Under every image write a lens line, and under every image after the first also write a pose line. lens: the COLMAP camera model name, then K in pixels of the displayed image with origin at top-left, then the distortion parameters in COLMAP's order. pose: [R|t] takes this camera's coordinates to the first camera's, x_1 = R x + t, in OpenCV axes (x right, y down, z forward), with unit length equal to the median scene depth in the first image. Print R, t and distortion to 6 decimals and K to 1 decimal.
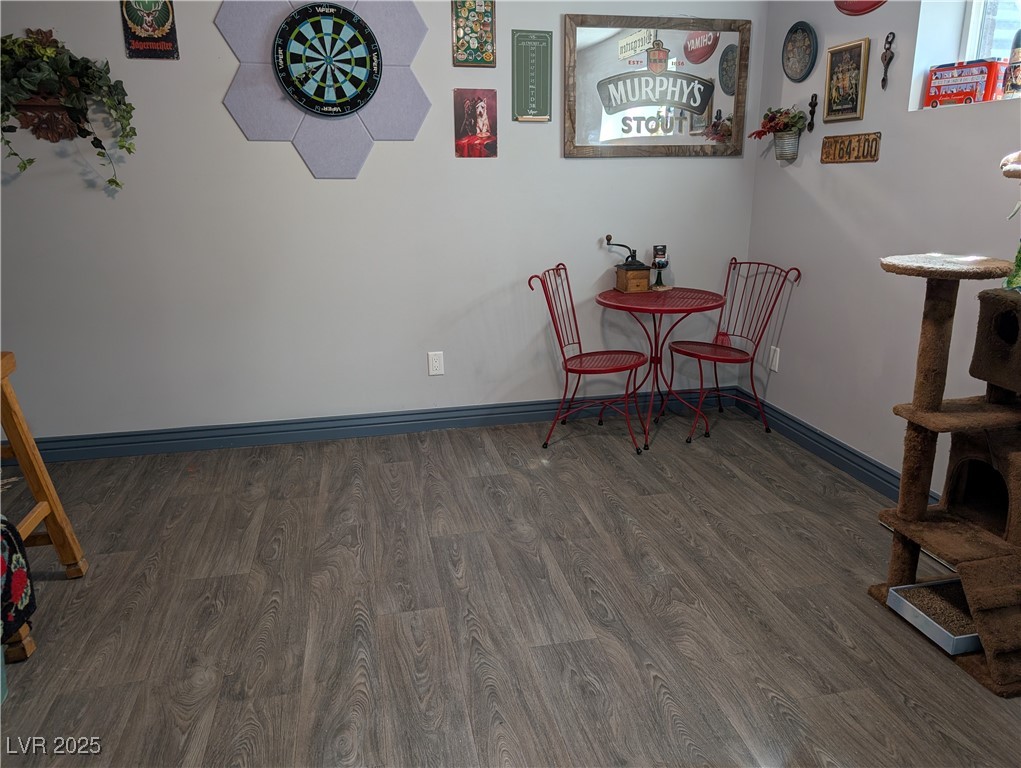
lens RADIAL K [[730.5, 0, 510.5], [0, 730.5, 384.0], [0, 0, 1]] dist [0.019179, -0.003999]
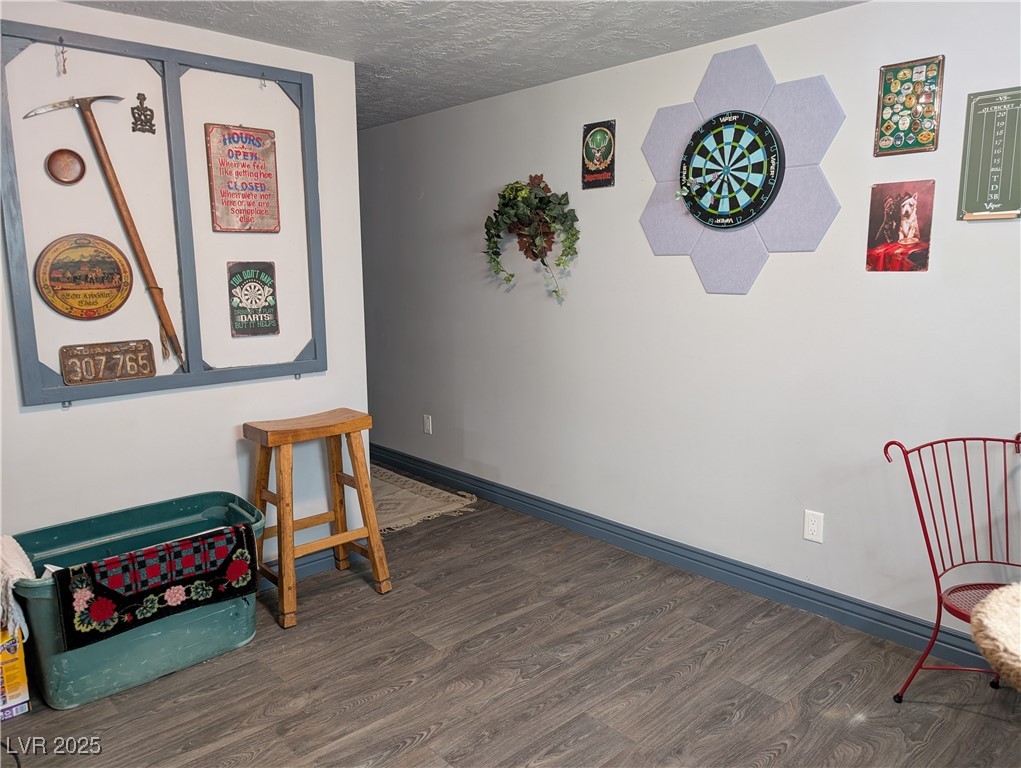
lens RADIAL K [[730.5, 0, 510.5], [0, 730.5, 384.0], [0, 0, 1]] dist [0.019179, -0.003999]
pose [[0.500903, 0.142923, -0.853621, 0.437531], [-0.234623, 0.971764, 0.025028, -0.137862], [0.833096, 0.187743, 0.520292, 0.341497]]
